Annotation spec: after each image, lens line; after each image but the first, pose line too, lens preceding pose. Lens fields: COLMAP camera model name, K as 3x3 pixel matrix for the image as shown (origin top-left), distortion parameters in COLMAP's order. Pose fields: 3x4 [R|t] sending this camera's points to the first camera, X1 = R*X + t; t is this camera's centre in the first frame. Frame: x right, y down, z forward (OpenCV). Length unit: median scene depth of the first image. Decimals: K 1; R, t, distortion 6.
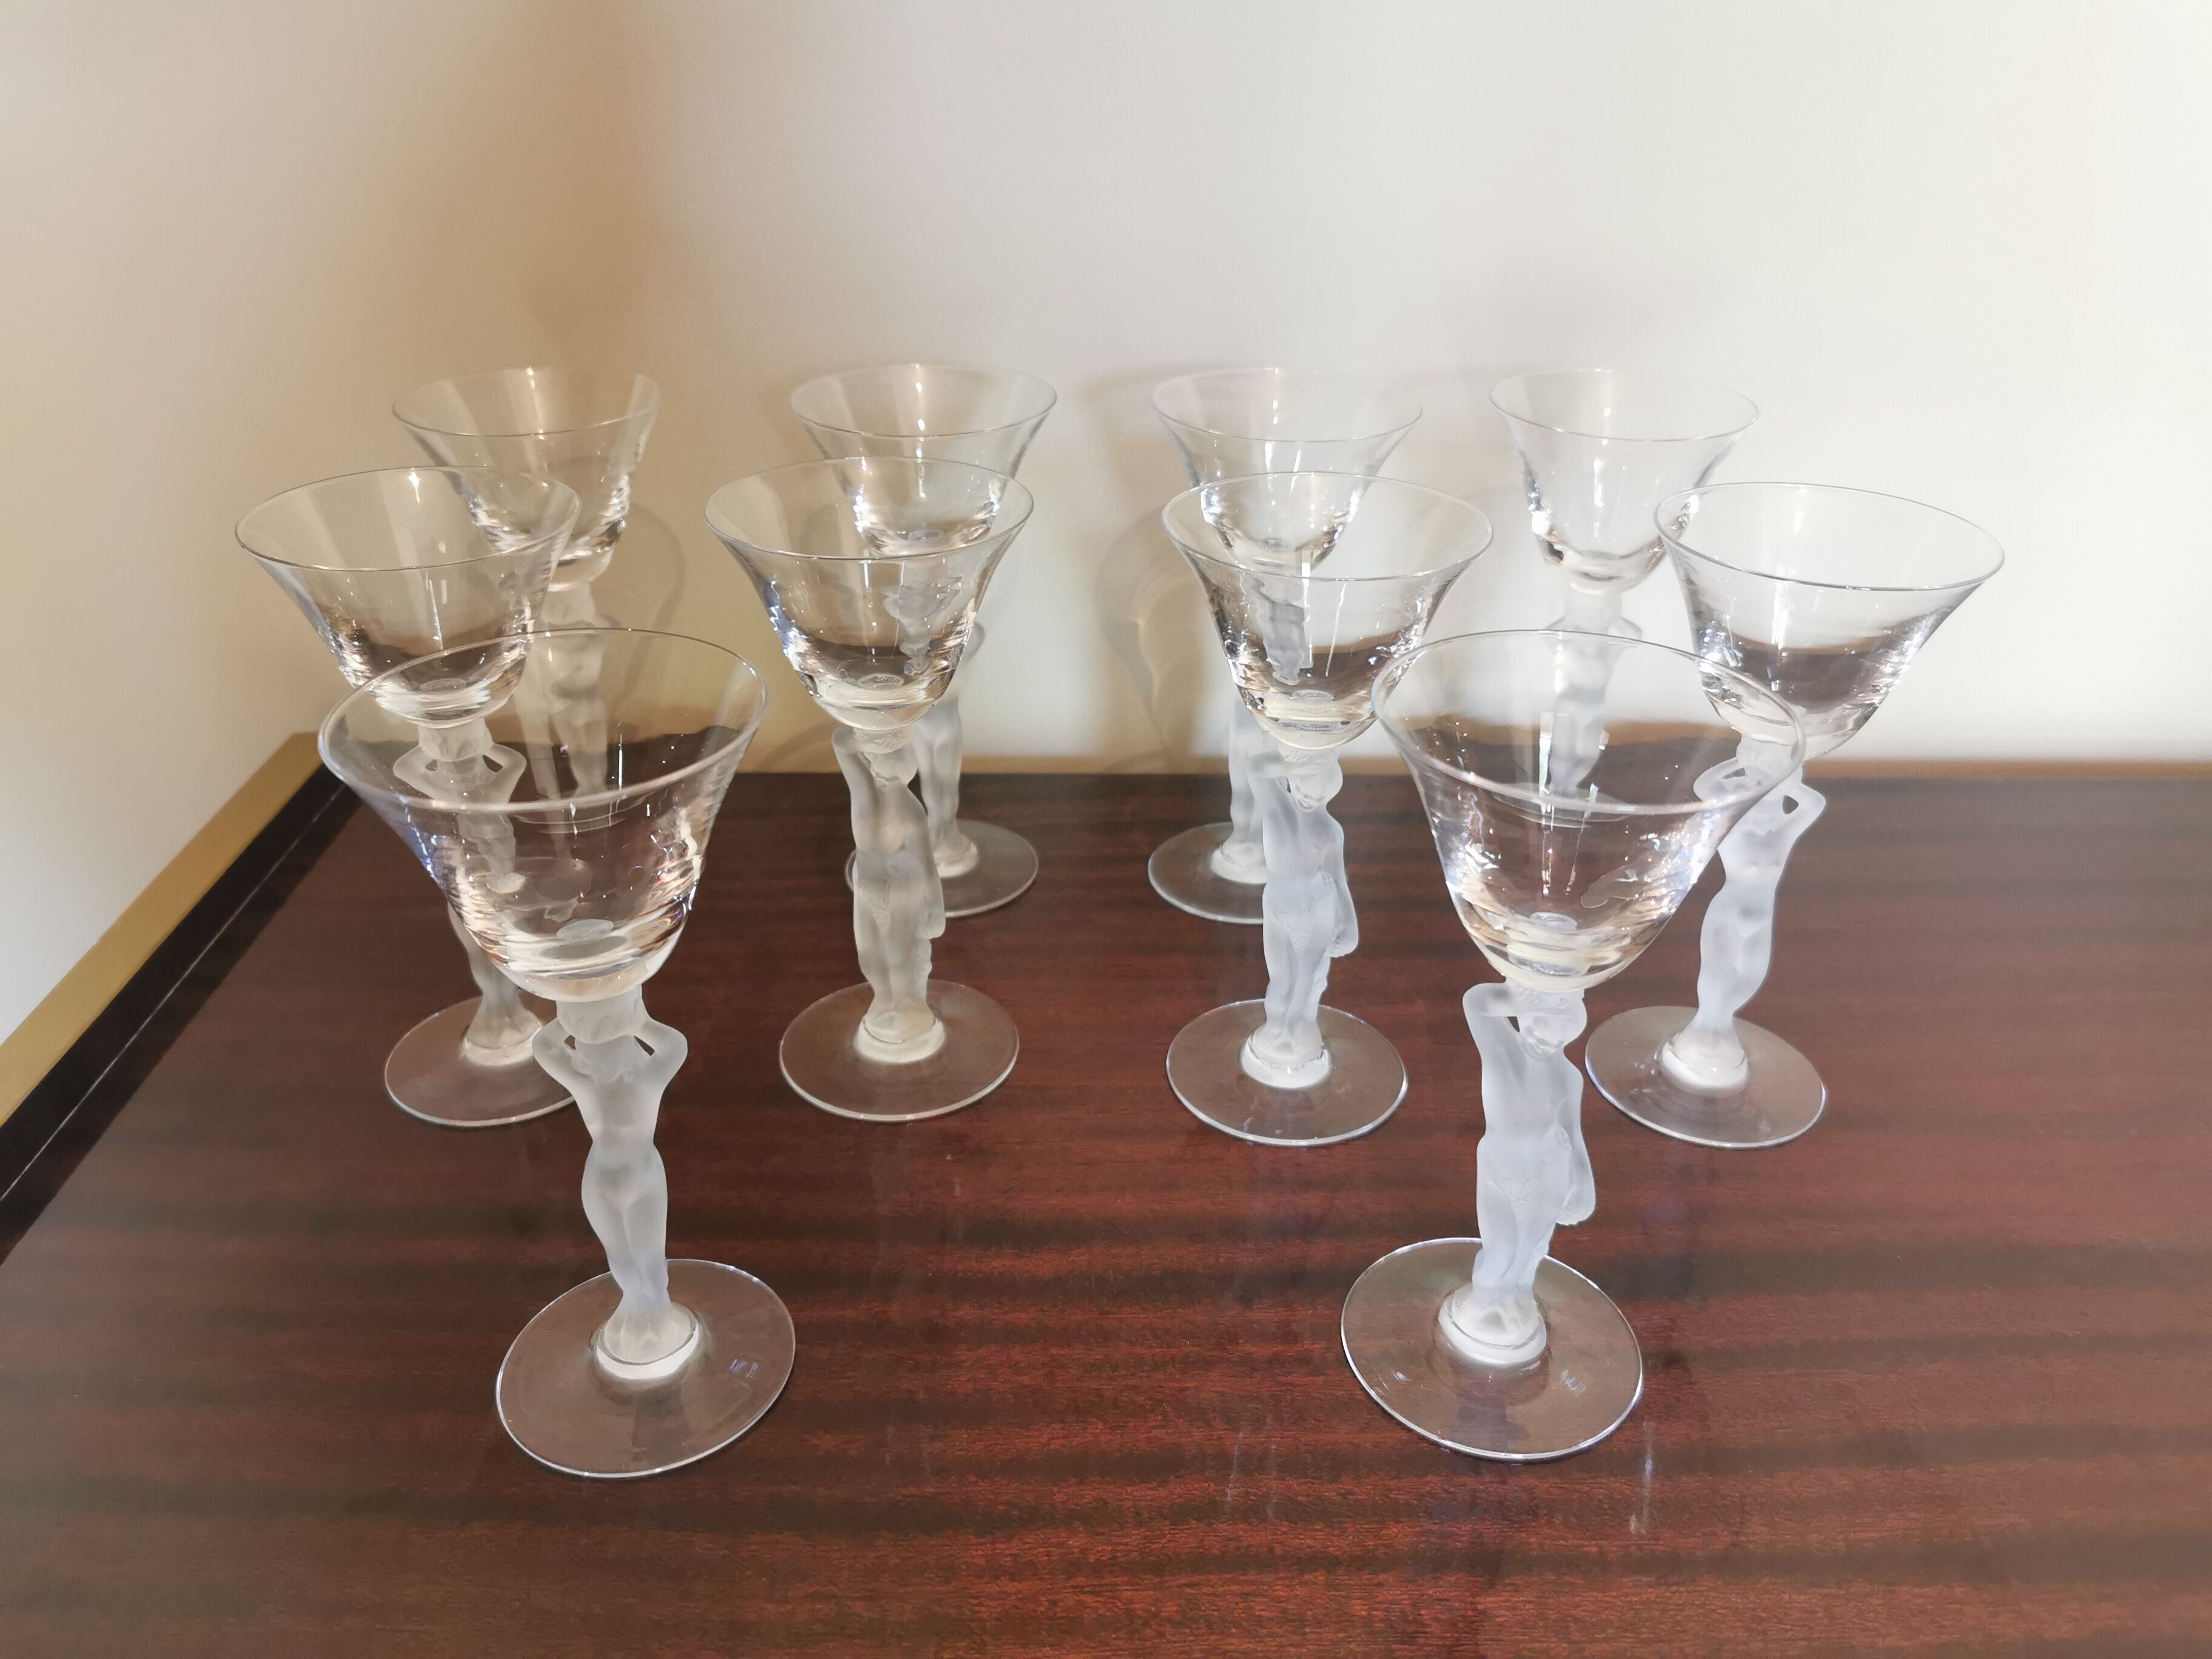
lens RADIAL K [[1672.2, 0, 1103.4], [0, 1672.2, 811.3], [0, 0, 1]] dist [0.075504, -0.108145]
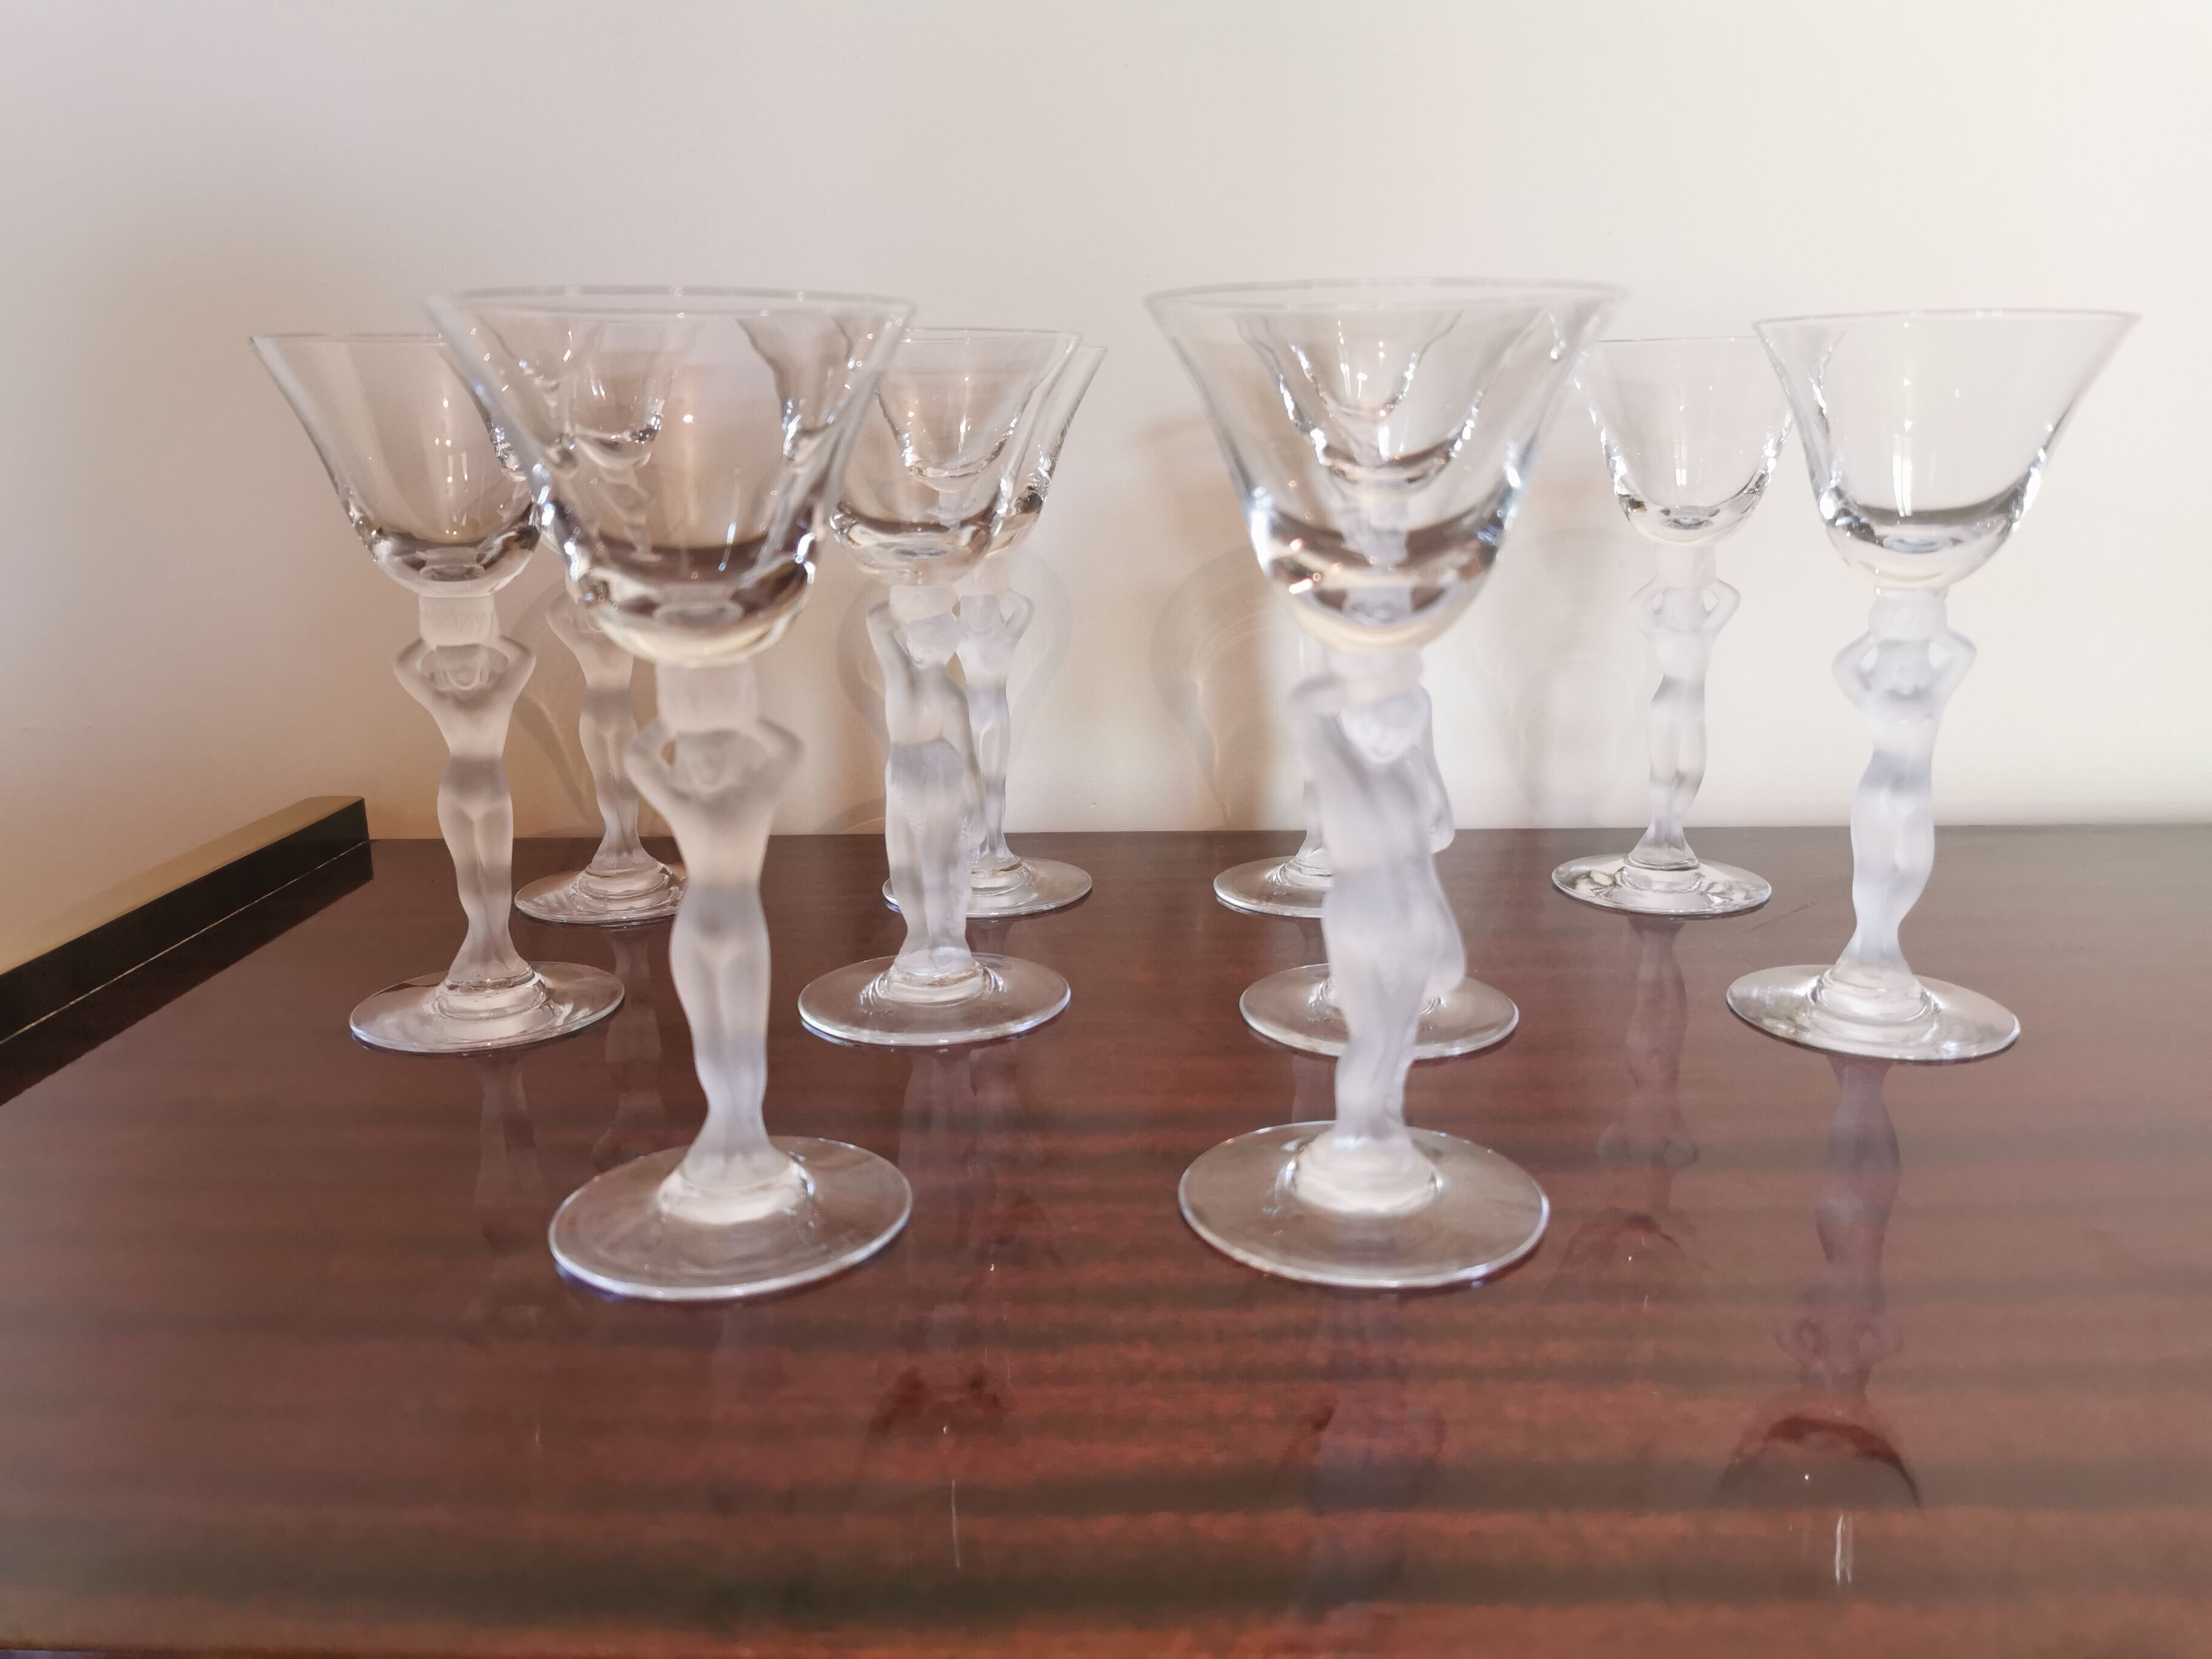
lens RADIAL K [[1672.2, 0, 1103.4], [0, 1672.2, 811.3], [0, 0, 1]] dist [0.075504, -0.108145]
pose [[0.999369, -0.013080, -0.033022, -0.003748], [0.004126, 0.966181, -0.257833, 0.359990], [0.035278, 0.257534, 0.965625, 0.174759]]
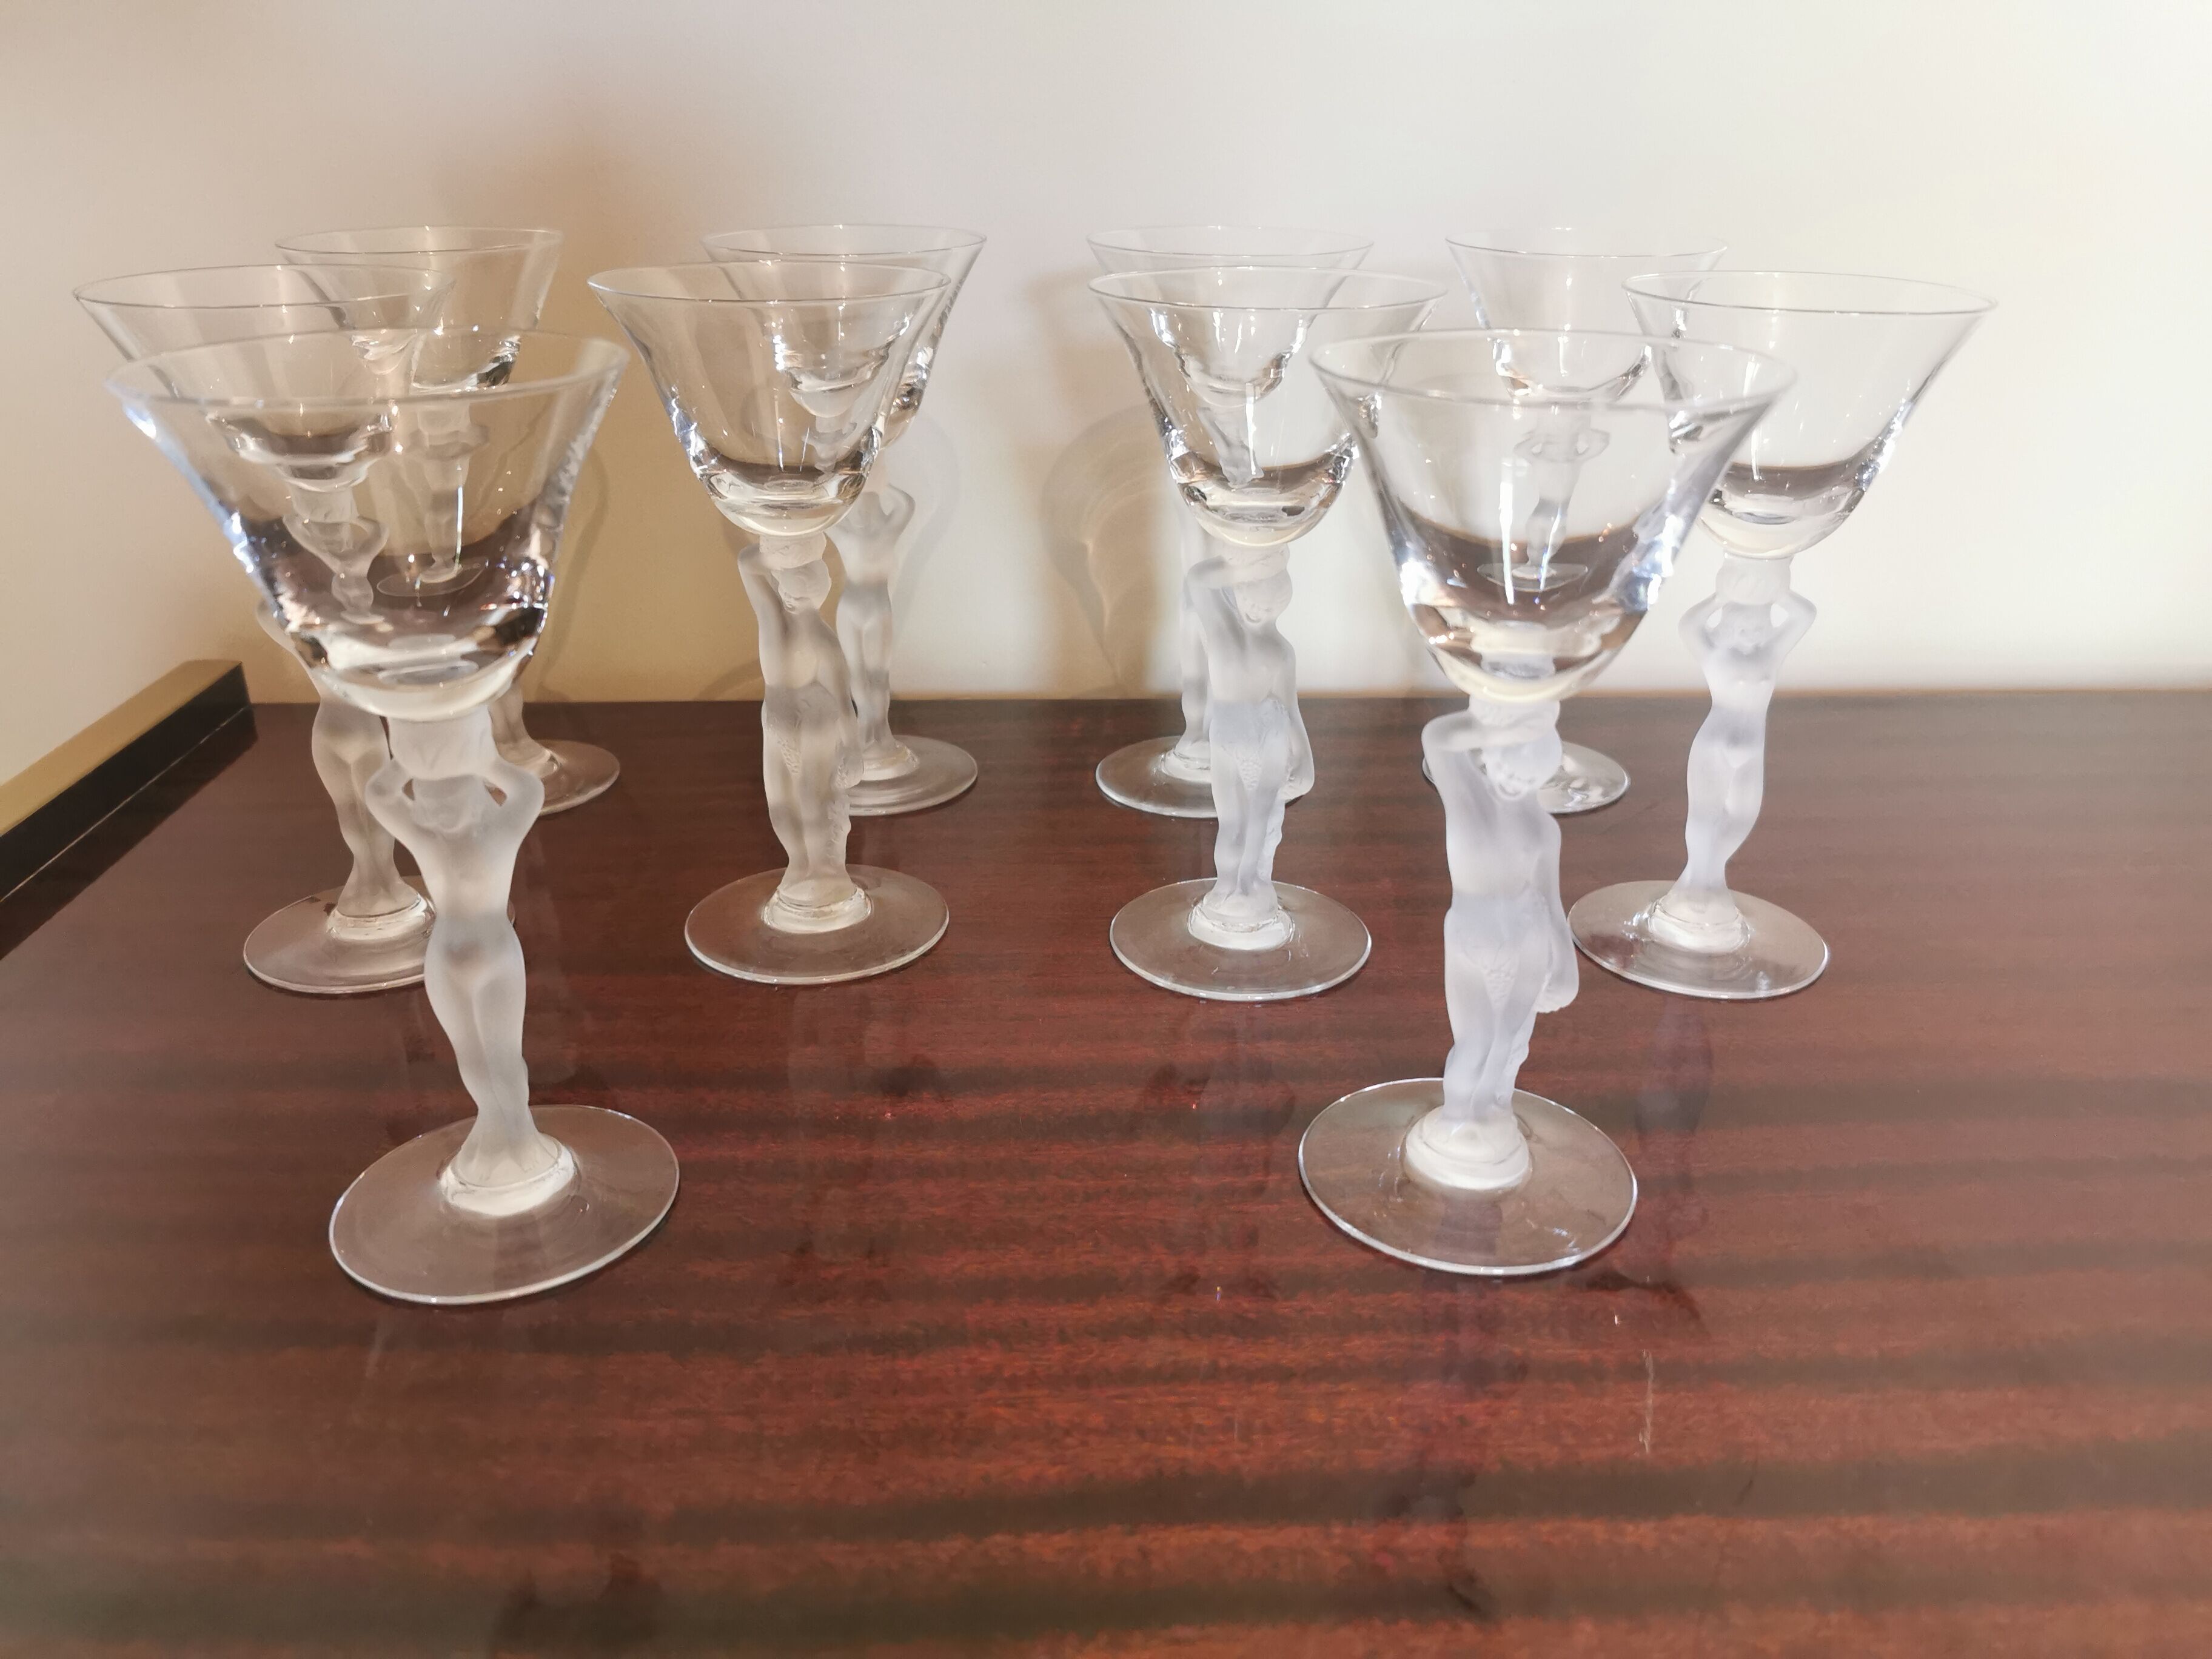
lens RADIAL K [[1679.1, 0, 1106.0], [0, 1679.1, 829.5], [0, 0, 1]] dist [0.073358, -0.111899]
pose [[0.999877, -0.009462, 0.012471, 0.032331], [0.010345, 0.997294, -0.072787, 0.208468], [-0.011748, 0.072907, 0.997270, 0.108444]]
